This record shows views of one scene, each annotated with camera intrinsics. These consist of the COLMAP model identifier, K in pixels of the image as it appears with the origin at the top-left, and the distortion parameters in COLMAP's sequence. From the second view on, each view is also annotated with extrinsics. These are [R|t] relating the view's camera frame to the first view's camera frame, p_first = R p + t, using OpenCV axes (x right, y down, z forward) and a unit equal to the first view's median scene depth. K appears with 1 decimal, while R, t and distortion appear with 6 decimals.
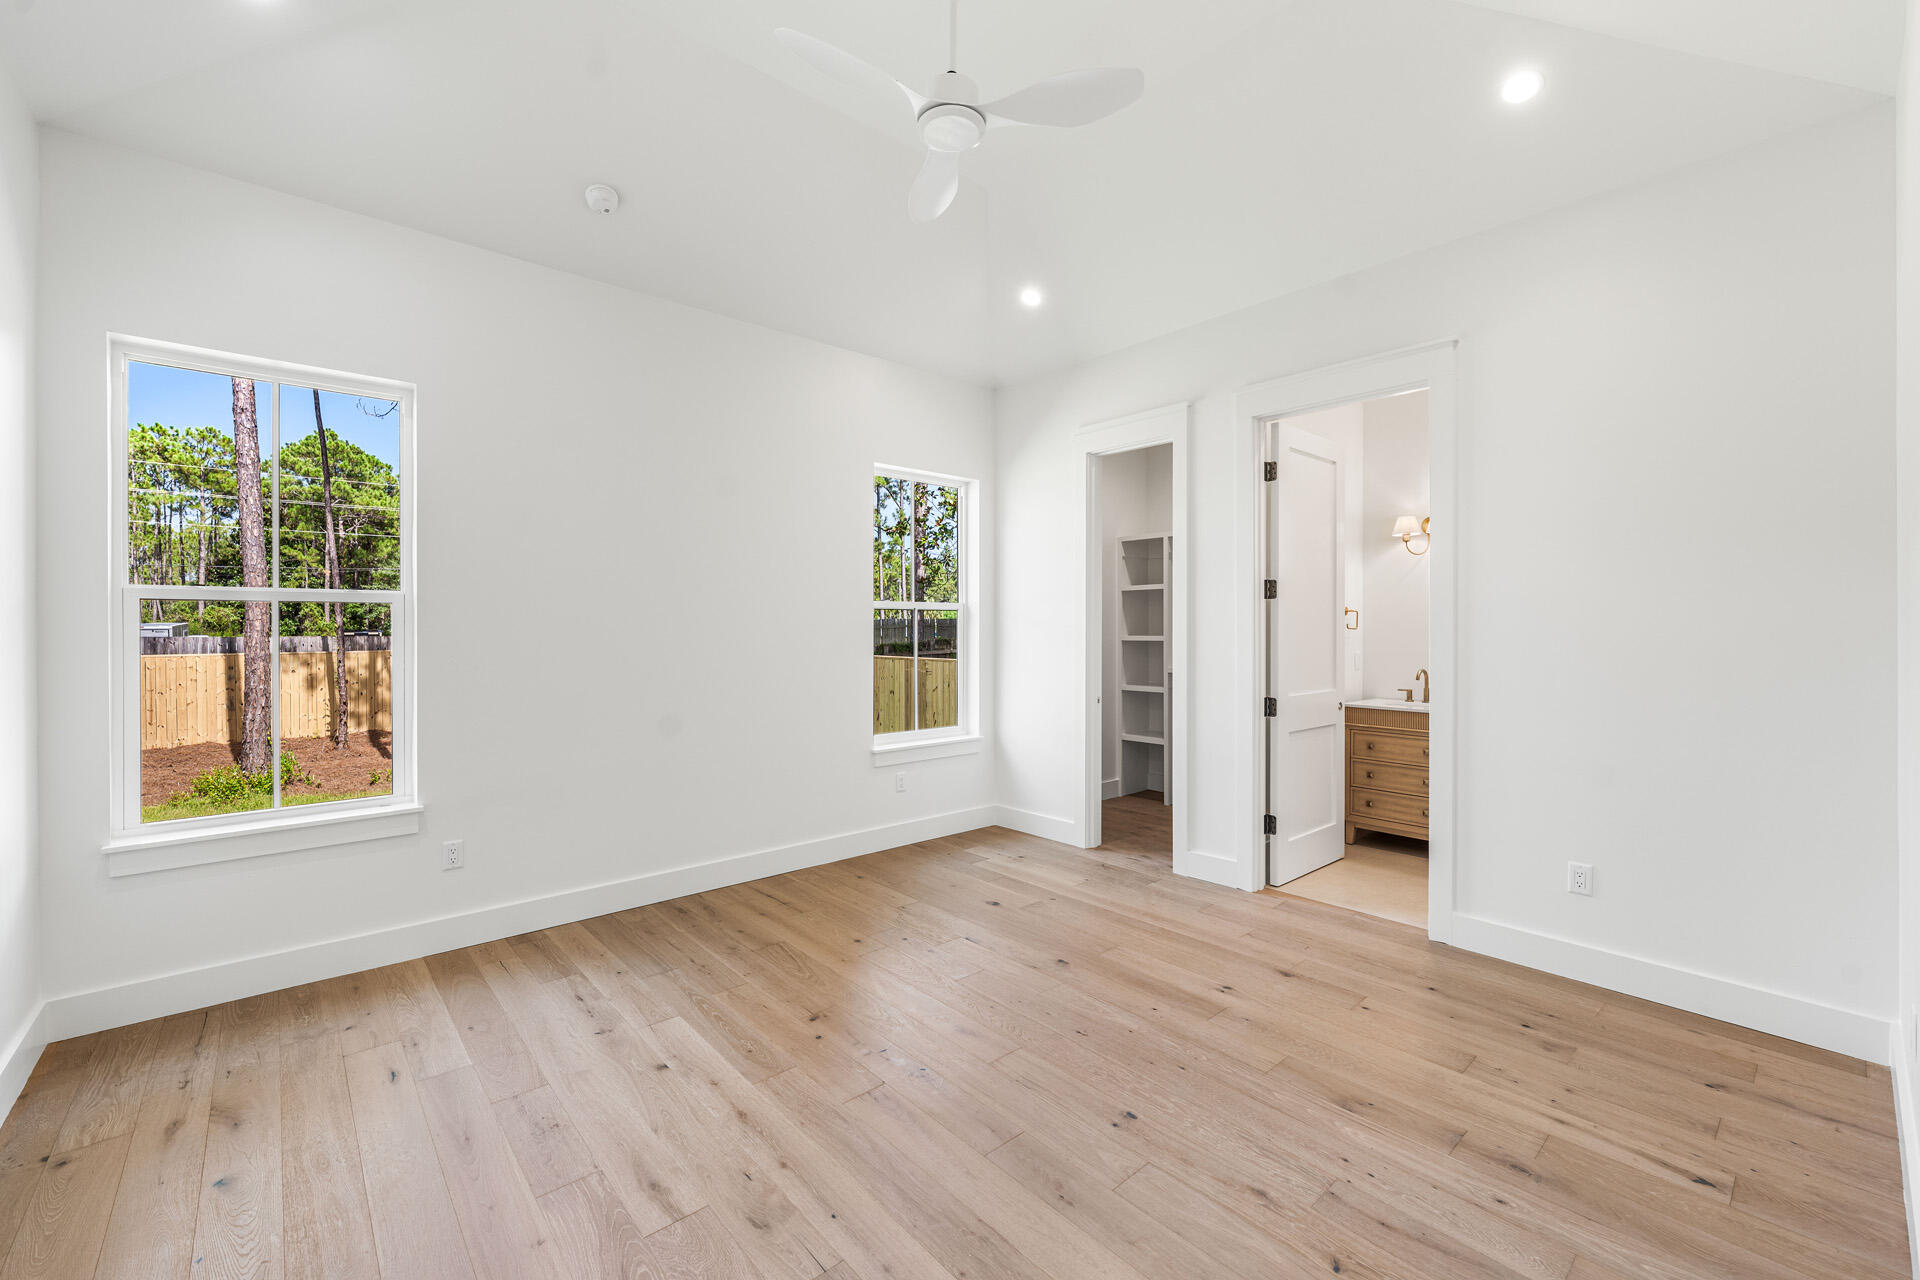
lens RADIAL K [[783.7, 0, 961.2], [0, 783.7, 622.9], [0, 0, 1]] dist [0.000765, 0.000046]
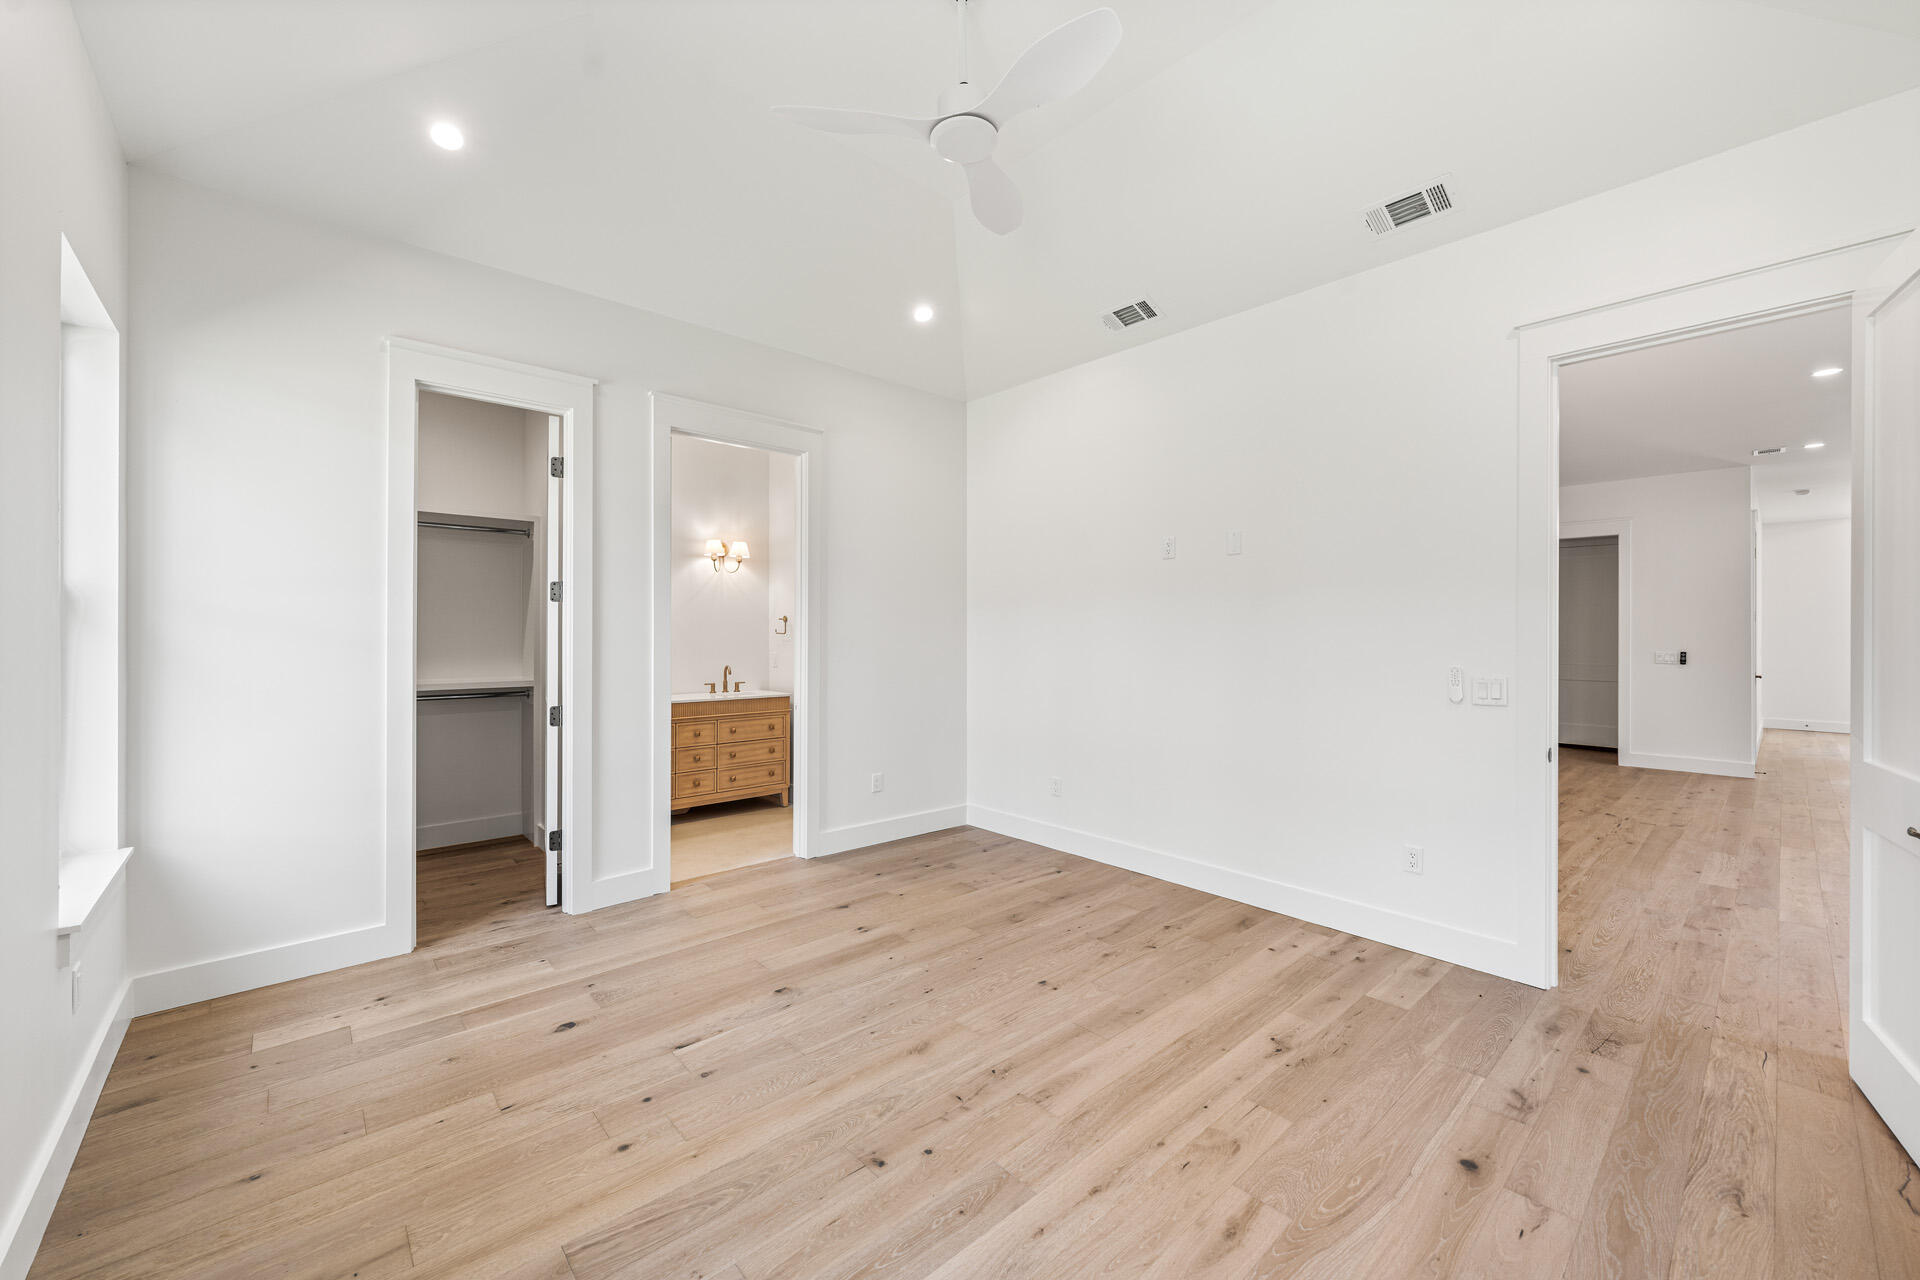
lens RADIAL K [[744.8, 0, 960.0], [0, 744.8, 640.0], [0, 0, 1]] dist [0.000522, 0.000080]
pose [[-0.010786, -0.009508, 0.999897, -0.807845], [-0.009573, 0.999910, 0.009405, 0.004315], [-0.999896, -0.009471, -0.010876, 0.852815]]
